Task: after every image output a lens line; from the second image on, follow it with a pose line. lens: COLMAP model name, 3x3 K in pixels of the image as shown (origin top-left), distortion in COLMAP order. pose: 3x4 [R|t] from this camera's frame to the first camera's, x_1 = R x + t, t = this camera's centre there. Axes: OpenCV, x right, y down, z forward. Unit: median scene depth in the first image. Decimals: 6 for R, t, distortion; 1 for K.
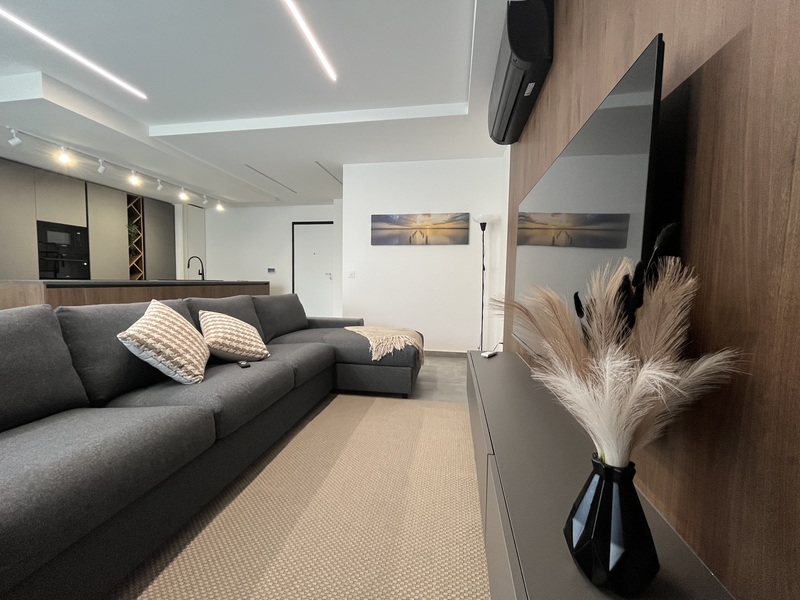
lens RADIAL K [[327.8, 0, 397.9], [0, 327.8, 301.1], [0, 0, 1]] dist [-0.000773, -0.000610]
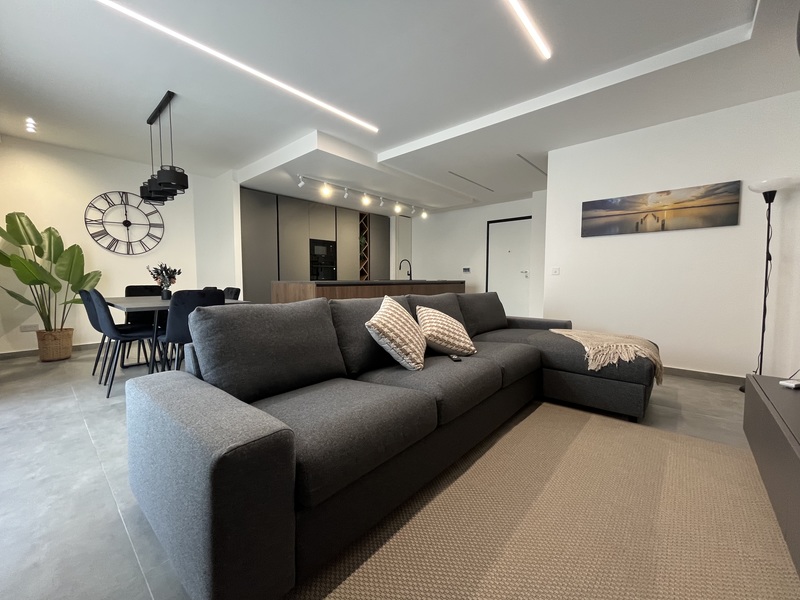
lens RADIAL K [[327.8, 0, 397.9], [0, 327.8, 301.1], [0, 0, 1]] dist [-0.000773, -0.000610]
pose [[0.849439, 0.021672, -0.527242, -0.039736], [-0.020663, 0.999756, 0.007804, 0.002875], [0.527283, 0.004265, 0.849679, 0.004176]]
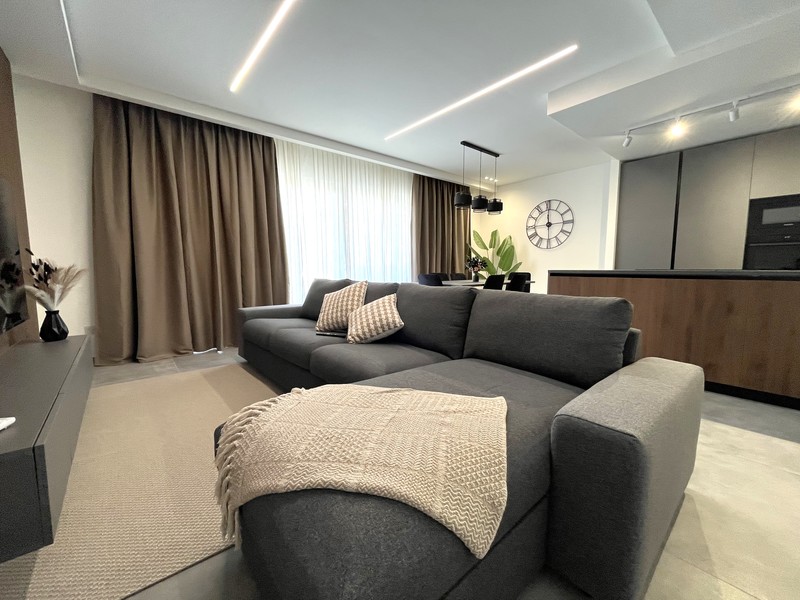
lens RADIAL K [[327.8, 0, 397.9], [0, 327.8, 301.1], [0, 0, 1]] dist [-0.000773, -0.000610]
pose [[-0.636725, 0.062353, -0.768566, 0.160958], [-0.056264, 0.990311, 0.126956, -0.053895], [0.769036, 0.124079, -0.627048, 1.047272]]
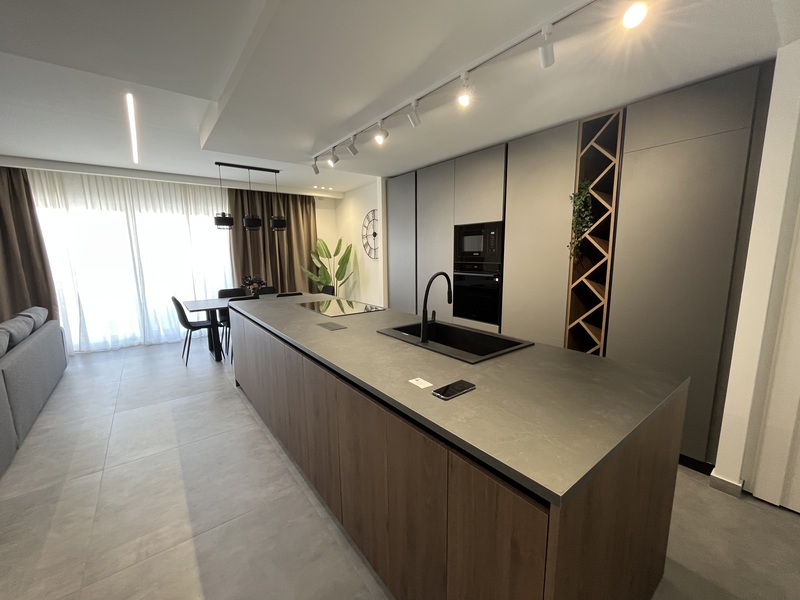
lens RADIAL K [[326.8, 0, 400.0], [0, 326.8, 300.0], [0, 0, 1]] dist [-0.017343, 0.000068]
pose [[-0.671567, 0.098531, -0.734363, -0.489822], [-0.048688, 0.983108, 0.176430, -0.244381], [0.739342, 0.154239, -0.655426, 1.766601]]
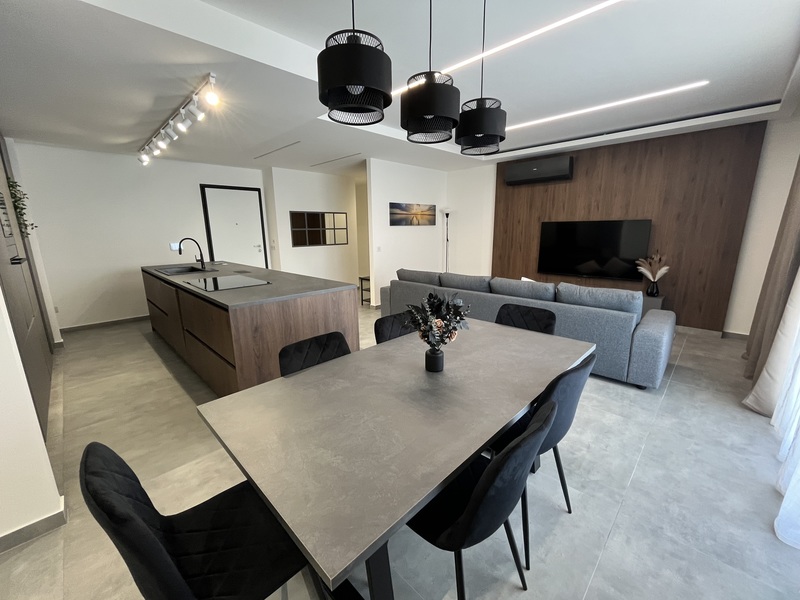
lens RADIAL K [[324.4, 0, 400.0], [0, 324.4, 300.0], [0, 0, 1]] dist [-0.000731, -0.000016]
pose [[0.572499, -0.201637, 0.794725, -1.416812], [0.073545, 0.978010, 0.195161, -0.158374], [-0.816600, -0.053282, 0.574739, 0.236112]]
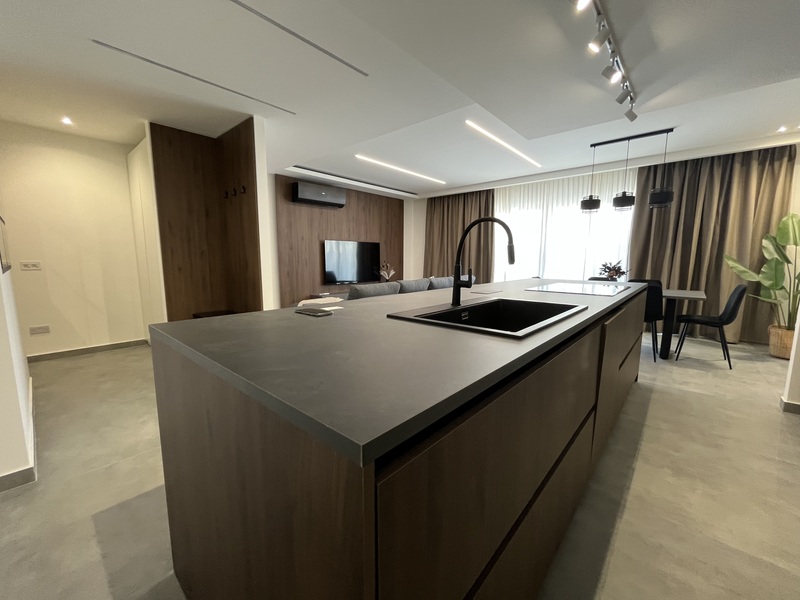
lens RADIAL K [[327.8, 0, 397.9], [0, 327.8, 301.1], [0, 0, 1]] dist [-0.000773, -0.000610]
pose [[-0.849433, -0.090146, 0.519939, -1.029062], [0.013497, 0.981267, 0.192179, -0.180824], [-0.527523, 0.170261, -0.832304, 1.856486]]
